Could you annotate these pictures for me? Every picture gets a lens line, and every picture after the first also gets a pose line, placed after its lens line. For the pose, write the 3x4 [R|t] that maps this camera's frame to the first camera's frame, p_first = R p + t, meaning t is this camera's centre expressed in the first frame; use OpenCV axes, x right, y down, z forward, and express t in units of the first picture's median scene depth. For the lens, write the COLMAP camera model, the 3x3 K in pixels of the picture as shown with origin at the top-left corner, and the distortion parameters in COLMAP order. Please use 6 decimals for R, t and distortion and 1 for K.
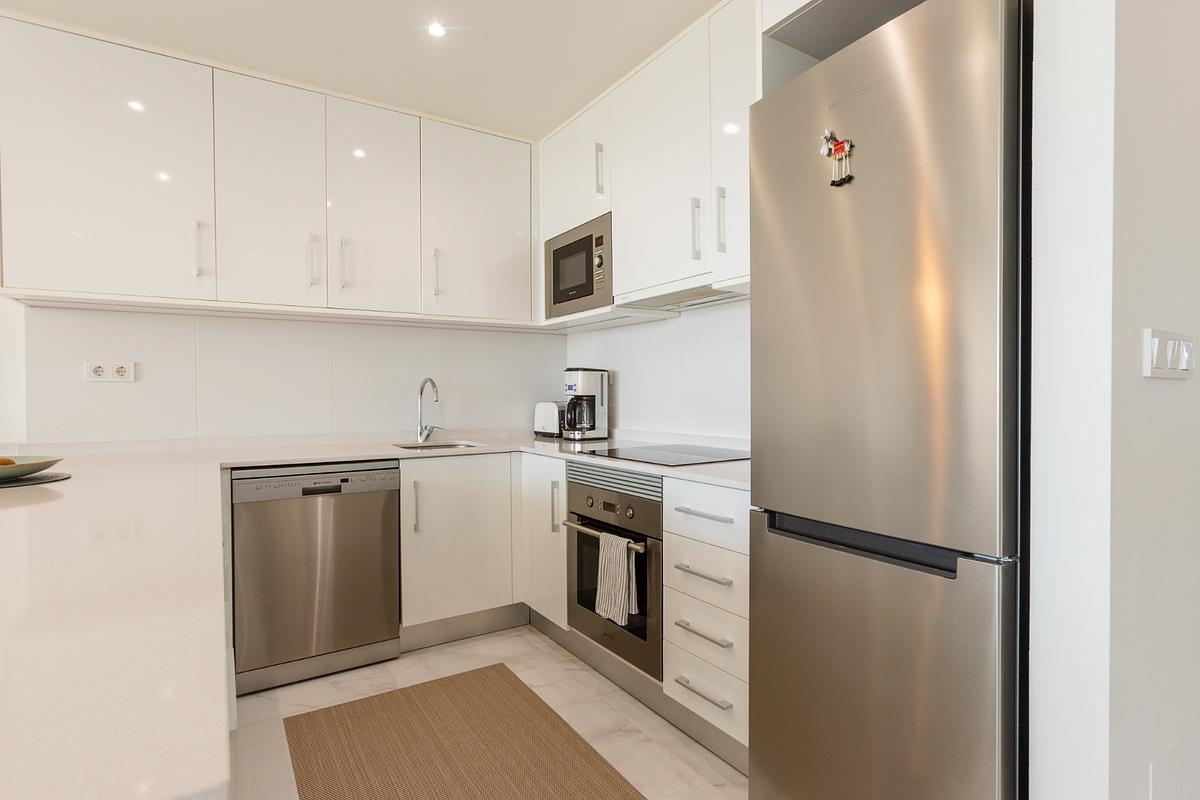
lens RADIAL K [[598.9, 0, 604.1], [0, 598.9, 402.6], [0, 0, 1]] dist [-0.011835, 0.010455]
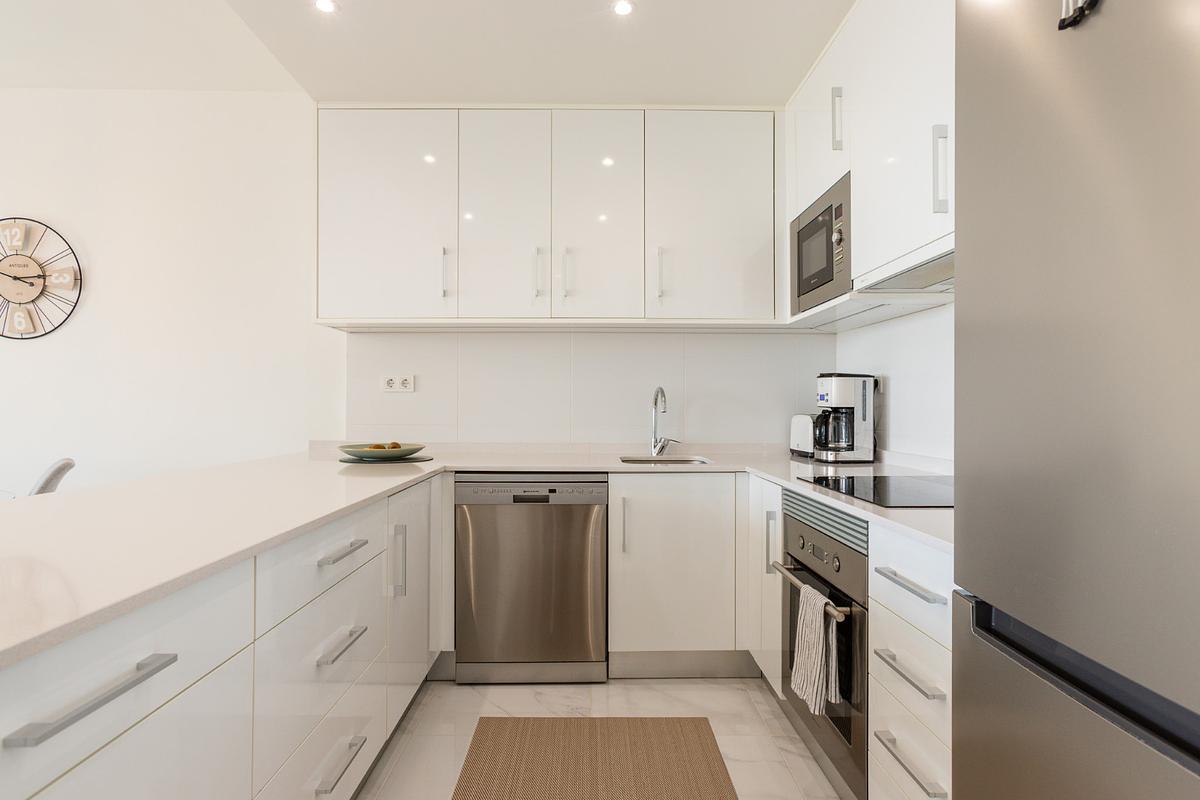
lens RADIAL K [[628.4, 0, 600.3], [0, 628.4, 403.4], [0, 0, 1]] dist [-0.001694, 0.002872]
pose [[0.851162, 0.006144, -0.524866, 0.165028], [-0.014256, 0.999833, -0.011415, -0.003515], [0.524709, 0.017199, 0.851108, 0.139664]]
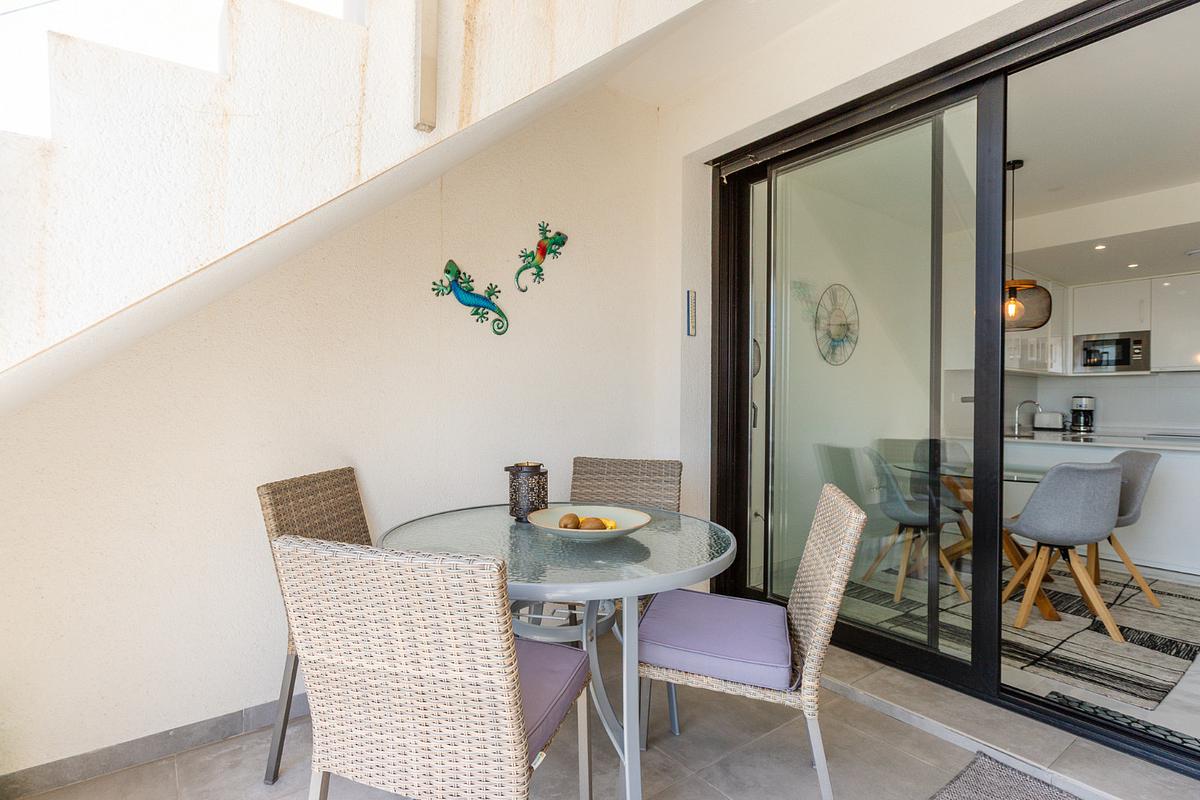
lens RADIAL K [[598.9, 0, 597.9], [0, 598.9, 402.3], [0, 0, 1]] dist [-0.011835, 0.010455]
pose [[0.997839, 0.015739, 0.063791, -2.246673], [-0.014859, 0.999788, -0.014243, 0.021004], [-0.064001, 0.013265, 0.997862, -1.151174]]
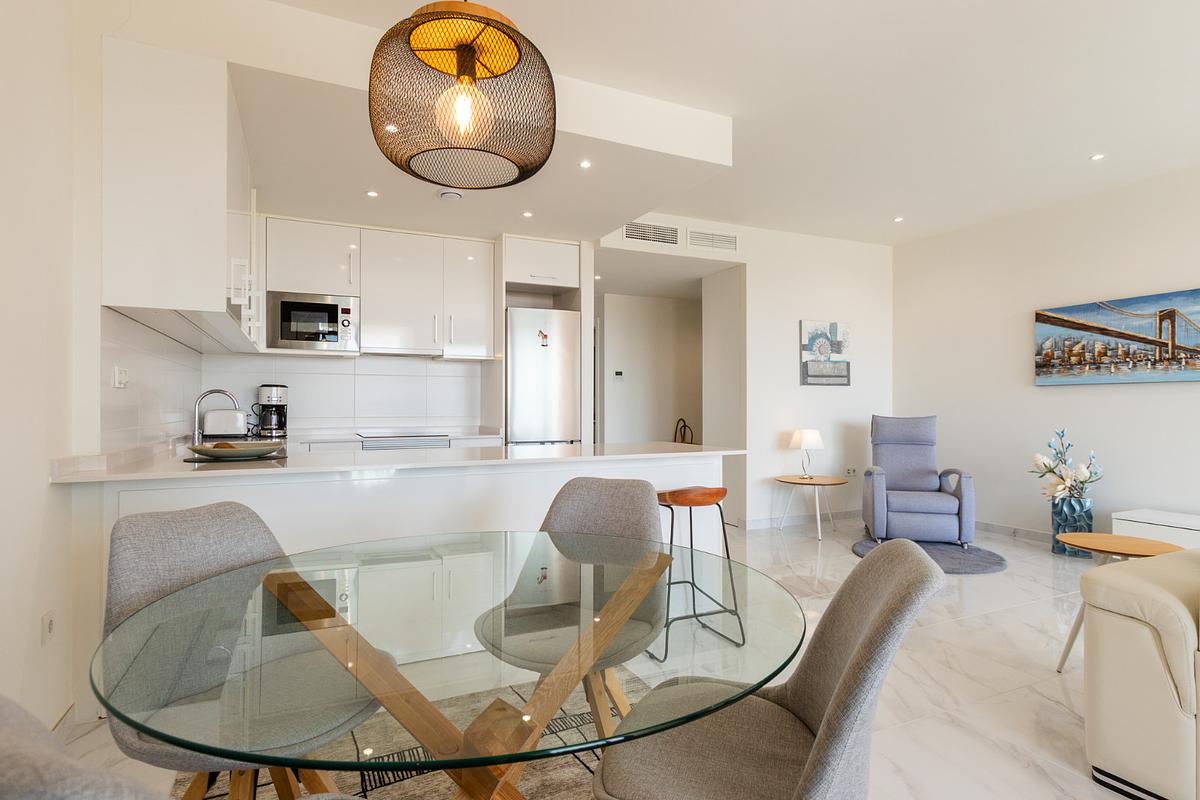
lens RADIAL K [[598.9, 0, 596.9], [0, 598.9, 398.8], [0, 0, 1]] dist [-0.011835, 0.010455]
pose [[0.122692, 0.018909, 0.992265, -1.601602], [0.012224, 0.999714, -0.020562, 0.014993], [-0.992370, 0.014652, 0.122426, 0.116191]]
